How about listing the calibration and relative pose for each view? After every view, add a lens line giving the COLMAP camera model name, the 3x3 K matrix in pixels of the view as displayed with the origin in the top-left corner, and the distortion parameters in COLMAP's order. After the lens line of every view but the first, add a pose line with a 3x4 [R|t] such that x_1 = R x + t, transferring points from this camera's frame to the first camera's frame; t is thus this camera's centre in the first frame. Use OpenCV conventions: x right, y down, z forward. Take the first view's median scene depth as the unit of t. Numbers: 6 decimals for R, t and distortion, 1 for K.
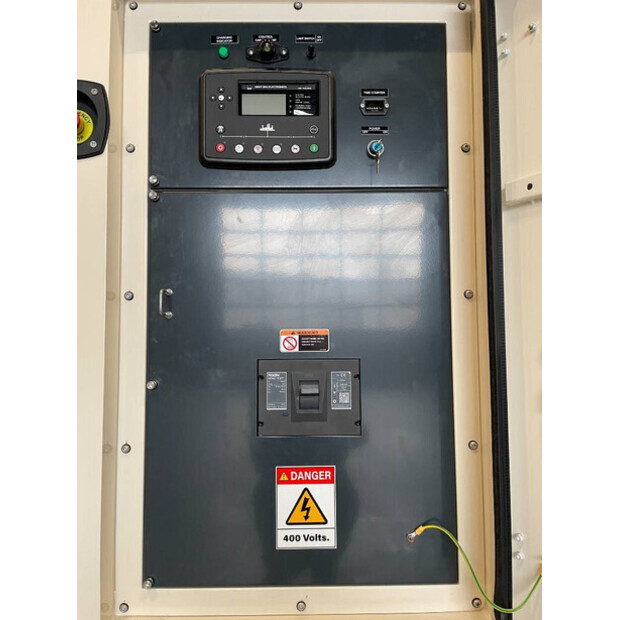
lens RADIAL K [[471.0, 0, 310.0], [0, 471.0, 310.0], [0, 0, 1]] dist [0.095500, -0.122657]
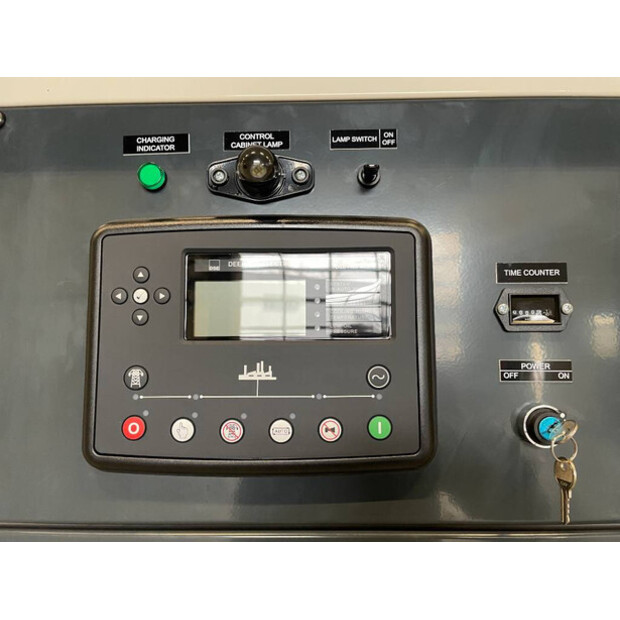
lens RADIAL K [[471.0, 0, 310.0], [0, 471.0, 310.0], [0, 0, 1]] dist [0.095500, -0.122657]
pose [[0.999350, -0.000970, -0.036028, -0.033004], [-0.000204, 0.999469, -0.032569, -0.419393], [0.036040, 0.032555, 0.998820, 0.616582]]
